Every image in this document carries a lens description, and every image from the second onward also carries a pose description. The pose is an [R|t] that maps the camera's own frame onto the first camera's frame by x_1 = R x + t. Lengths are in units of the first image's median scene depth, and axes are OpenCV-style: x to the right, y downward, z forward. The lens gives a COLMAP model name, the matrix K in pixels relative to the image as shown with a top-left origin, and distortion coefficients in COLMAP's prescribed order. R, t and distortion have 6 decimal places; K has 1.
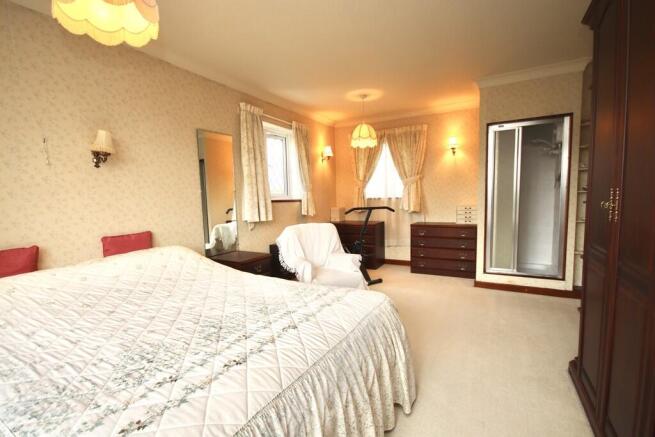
lens RADIAL K [[304.8, 0, 328.2], [0, 304.8, 226.6], [0, 0, 1]] dist [-0.001036, -0.000188]
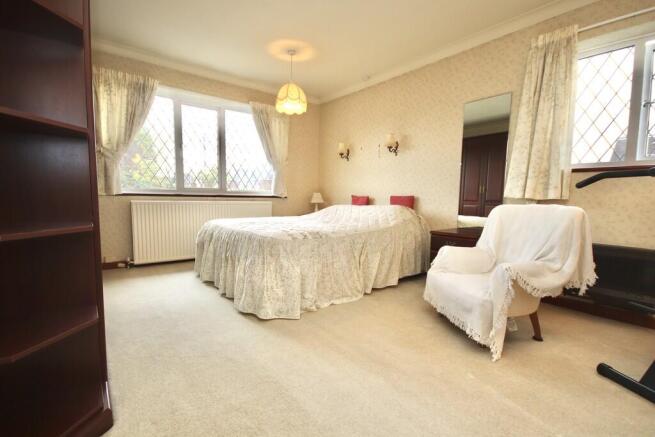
lens RADIAL K [[304.8, 0, 328.2], [0, 304.8, 226.6], [0, 0, 1]] dist [-0.001036, -0.000188]
pose [[-0.379025, 0.119370, -0.917655, 0.844208], [-0.084560, 0.983029, 0.162800, -0.038917], [0.921515, 0.139302, -0.362499, 1.114093]]
